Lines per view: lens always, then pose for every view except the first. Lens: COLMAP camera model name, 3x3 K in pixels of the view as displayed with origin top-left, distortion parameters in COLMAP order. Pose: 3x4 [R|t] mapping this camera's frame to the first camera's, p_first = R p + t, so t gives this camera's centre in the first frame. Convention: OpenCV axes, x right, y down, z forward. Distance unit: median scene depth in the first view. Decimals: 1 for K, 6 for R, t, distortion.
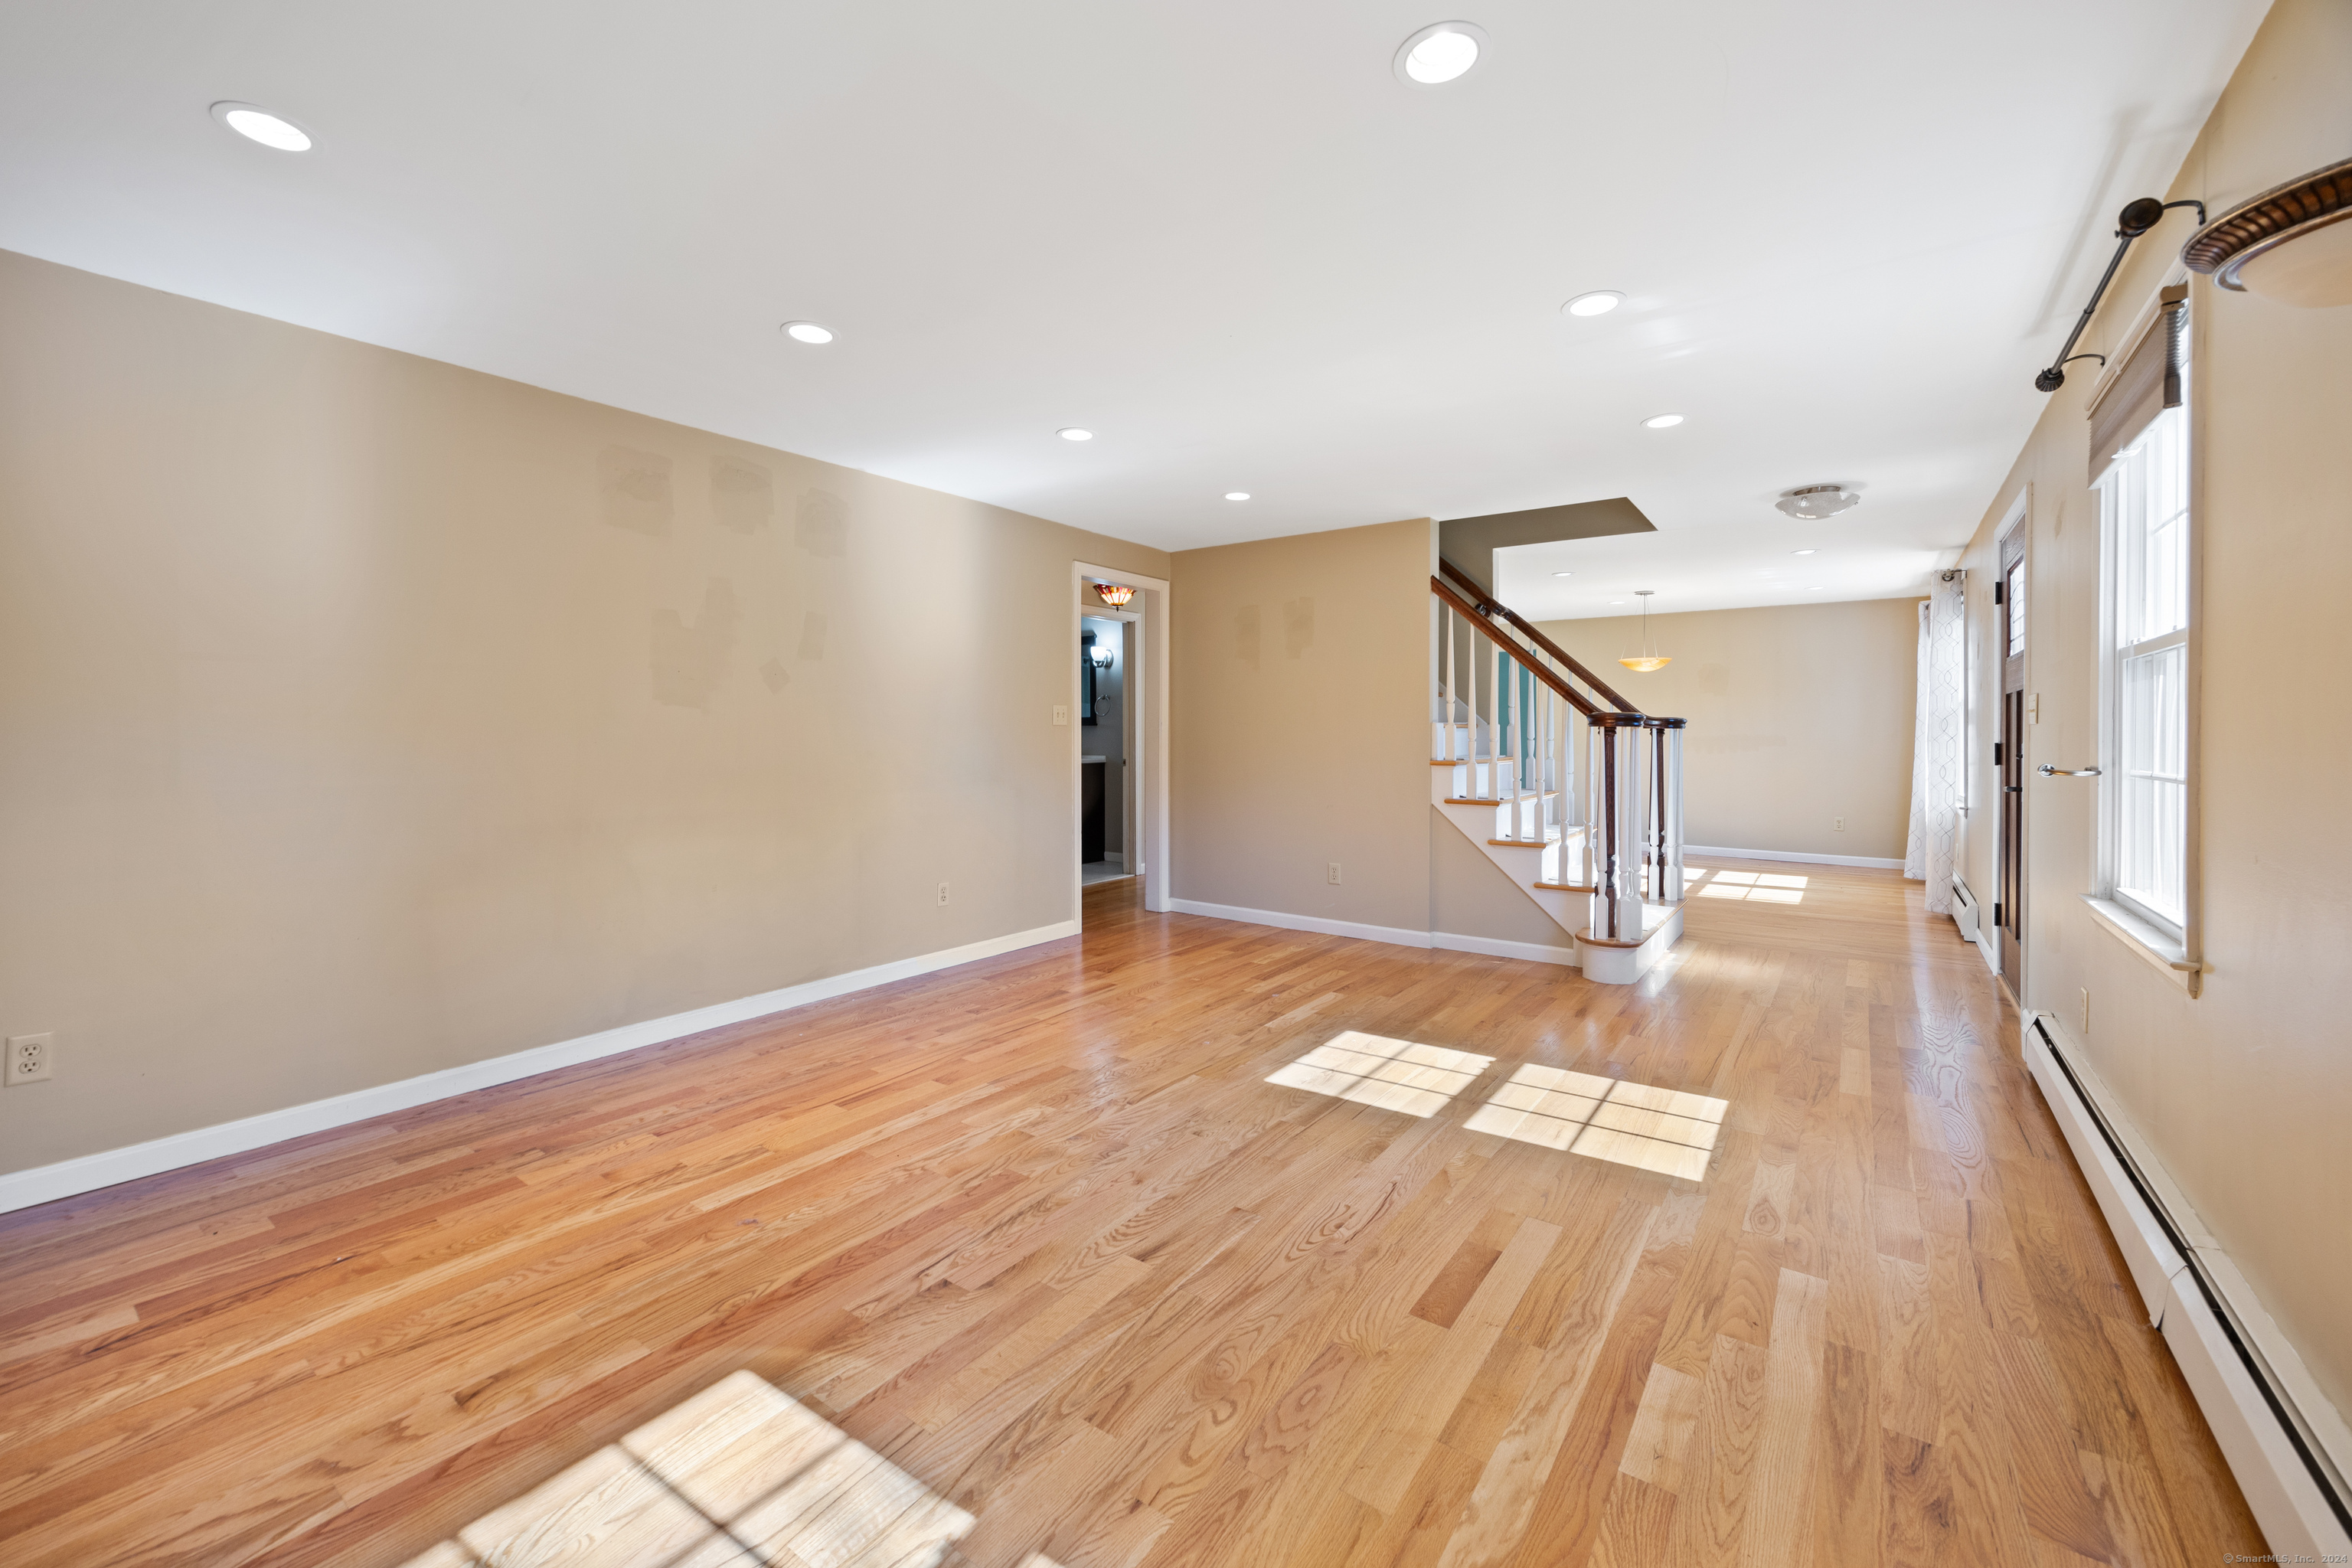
lens RADIAL K [[952.5, 0, 1150.4], [0, 952.5, 730.2], [0, 0, 1]] dist [0.001503, 0.000310]
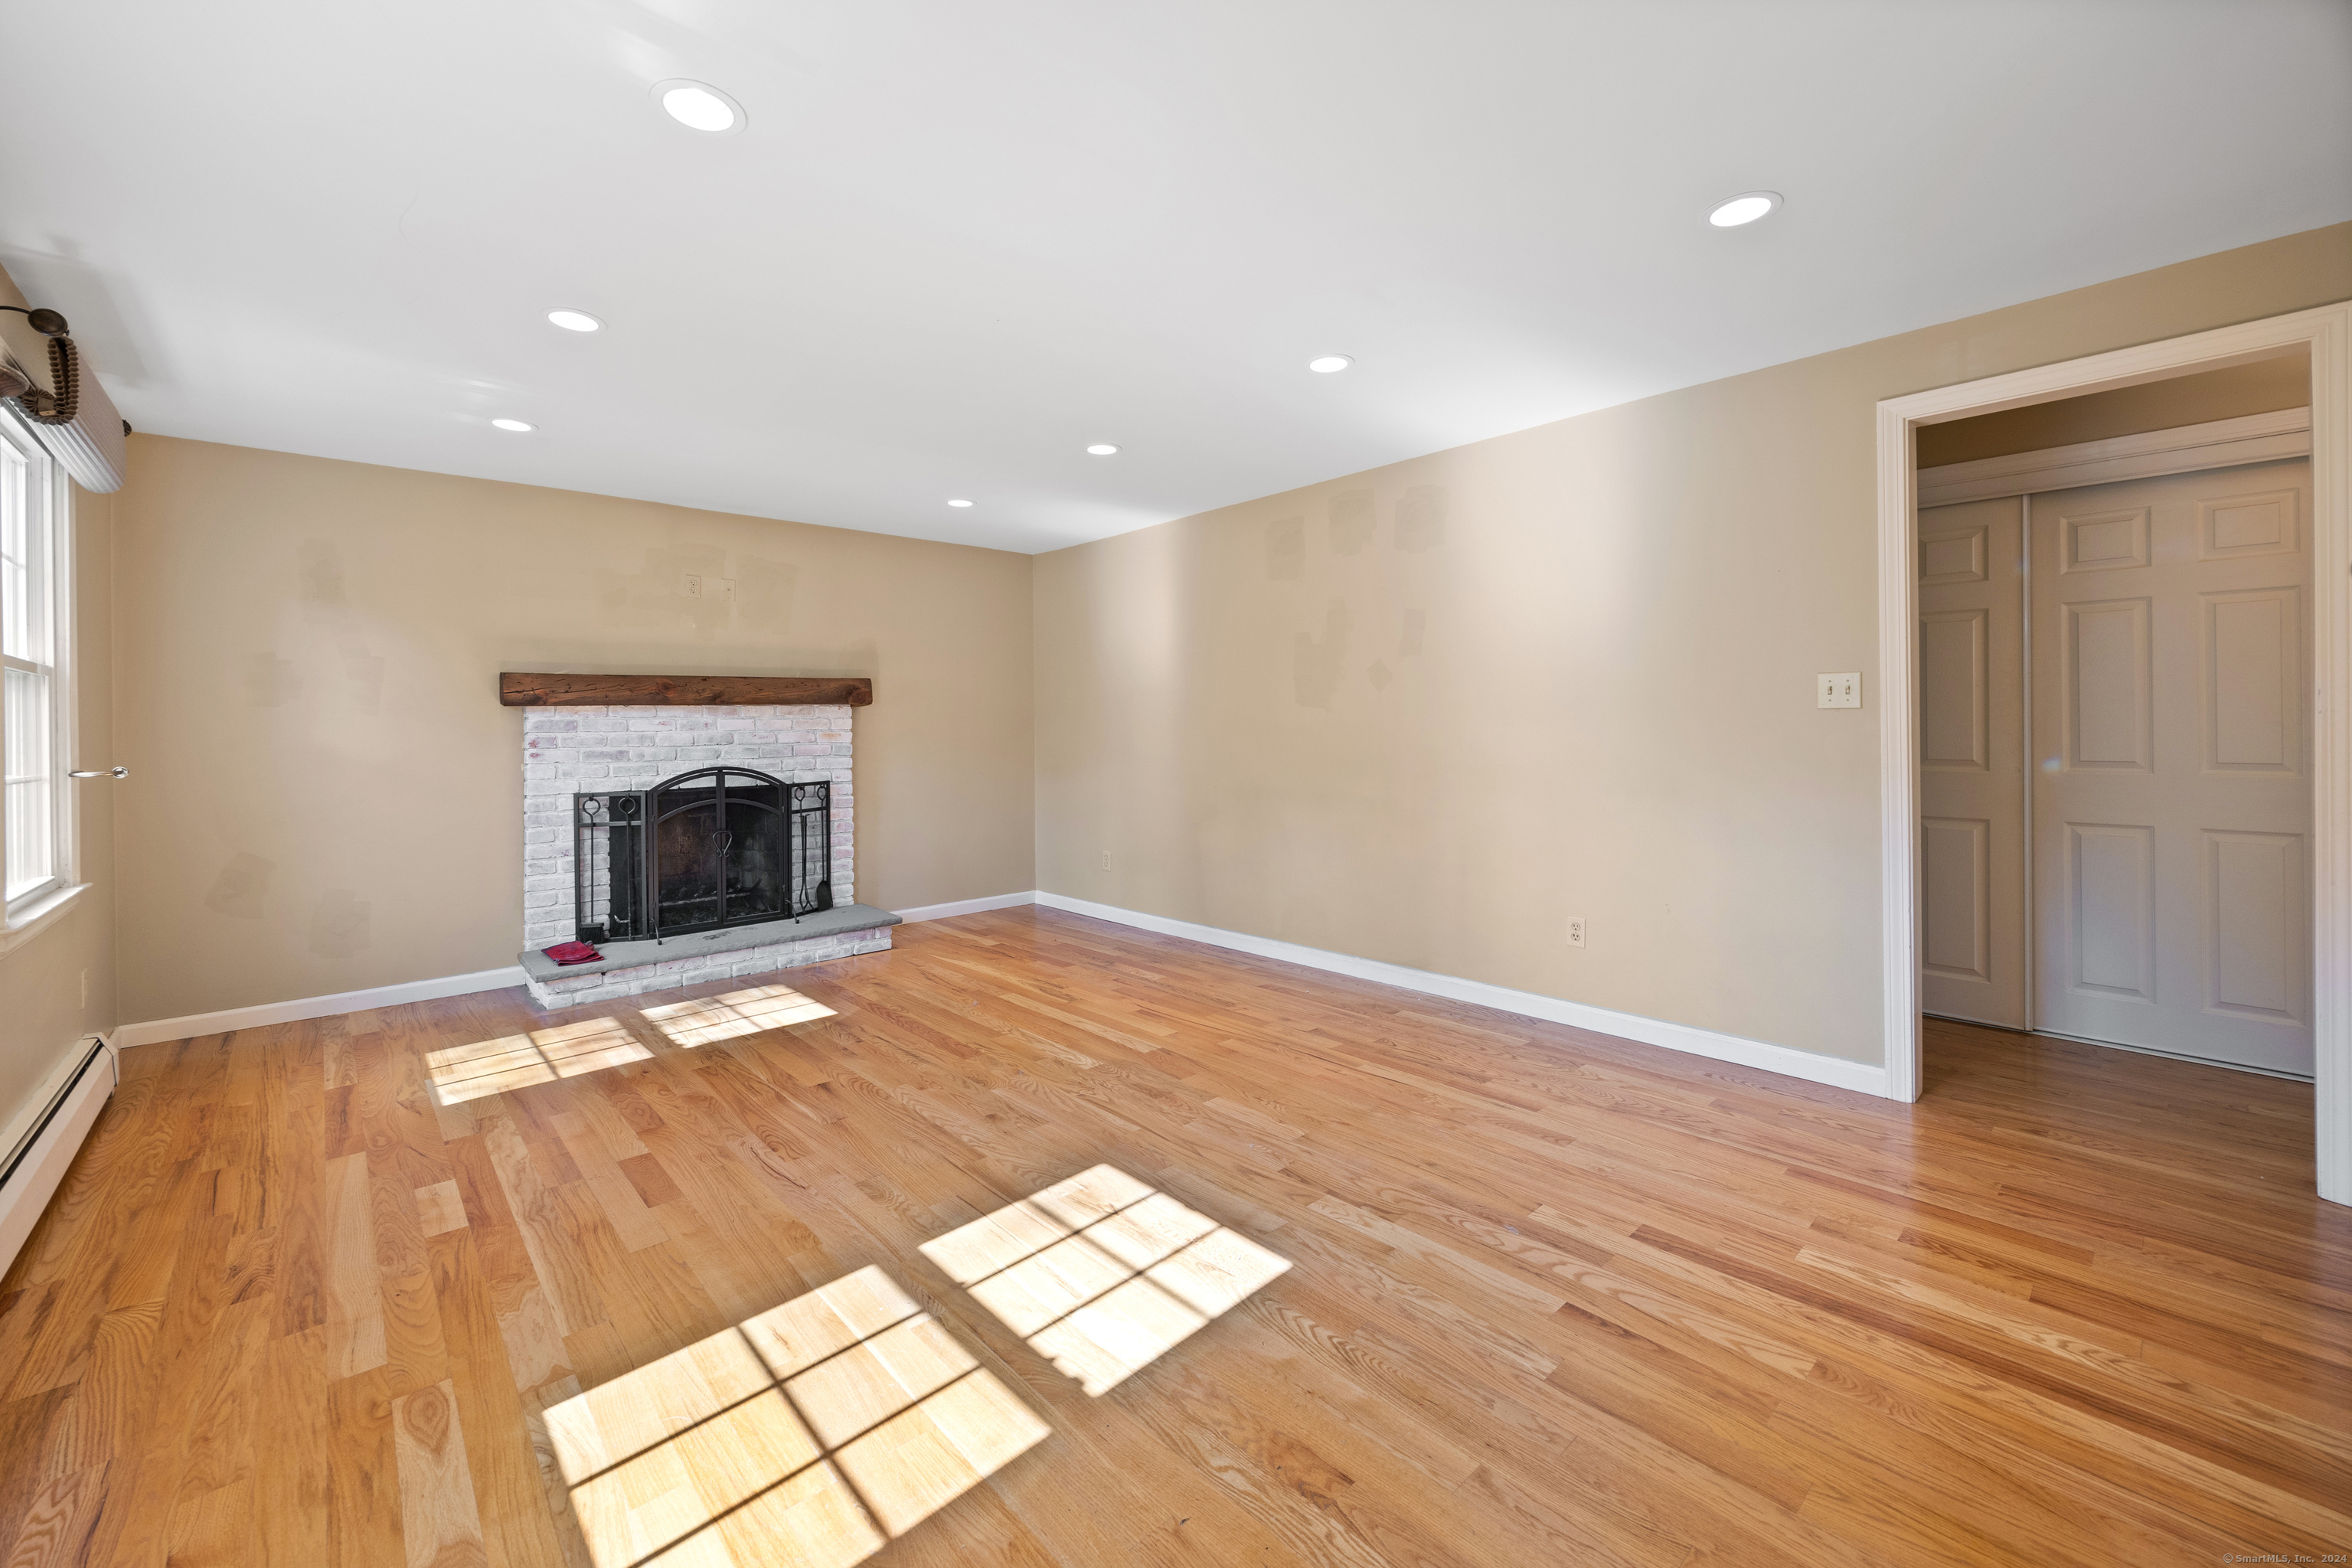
lens RADIAL K [[933.3, 0, 1171.3], [0, 933.3, 725.9], [0, 0, 1]] dist [-0.001529, 0.000089]
pose [[-0.191359, -0.002854, -0.981516, 1.037672], [0.013526, 0.999893, -0.005544, 0.005490], [0.981427, -0.014337, -0.191300, 1.430087]]
